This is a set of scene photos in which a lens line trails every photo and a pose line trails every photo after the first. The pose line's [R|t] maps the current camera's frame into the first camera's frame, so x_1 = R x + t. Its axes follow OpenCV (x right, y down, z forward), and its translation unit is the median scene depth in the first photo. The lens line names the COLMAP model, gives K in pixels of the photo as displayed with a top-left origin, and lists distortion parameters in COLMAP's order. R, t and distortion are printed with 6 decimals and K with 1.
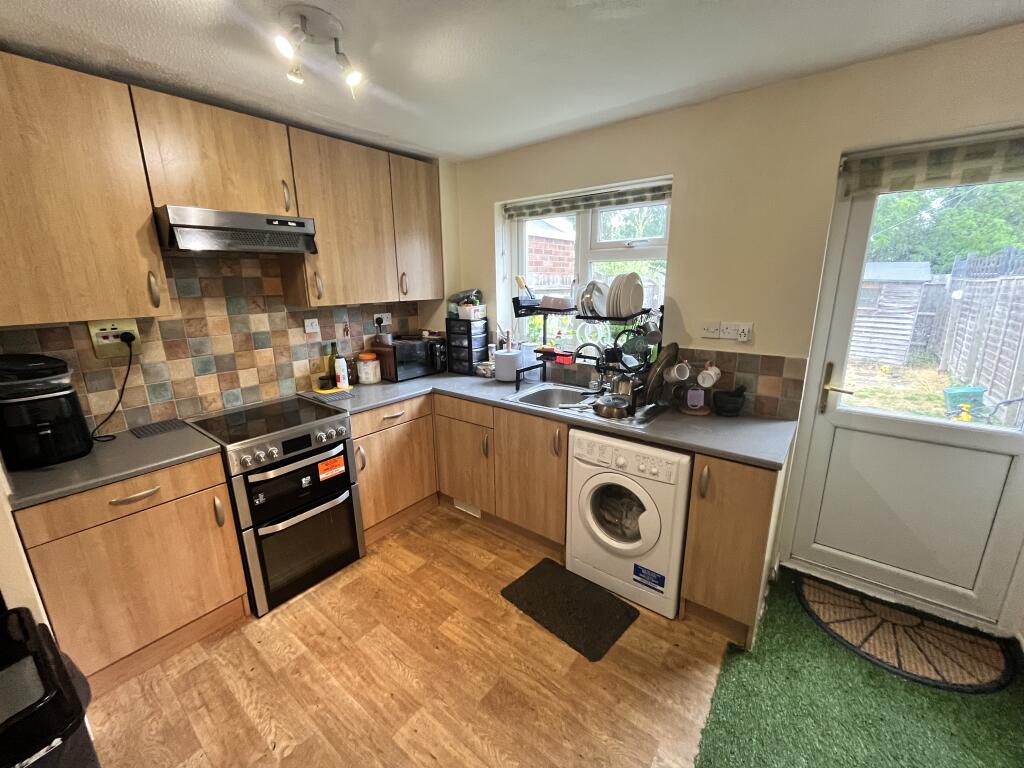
lens RADIAL K [[413.9, 0, 509.9], [0, 413.9, 383.9], [0, 0, 1]] dist [-0.001235, 0.000010]
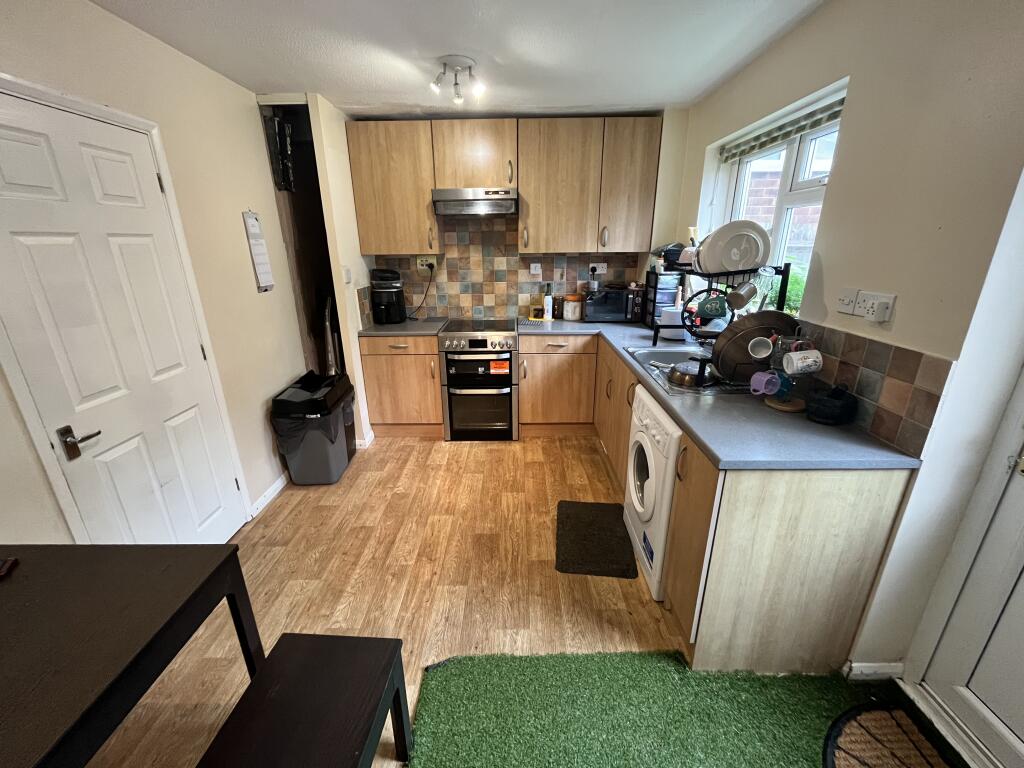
lens RADIAL K [[413.9, 0, 512.7], [0, 413.9, 382.5], [0, 0, 1]] dist [-0.001235, 0.000010]
pose [[0.612262, 0.261385, -0.746199, 0.677426], [-0.192692, 0.964646, 0.179800, -0.014048], [0.766815, 0.033702, 0.640983, 0.116285]]
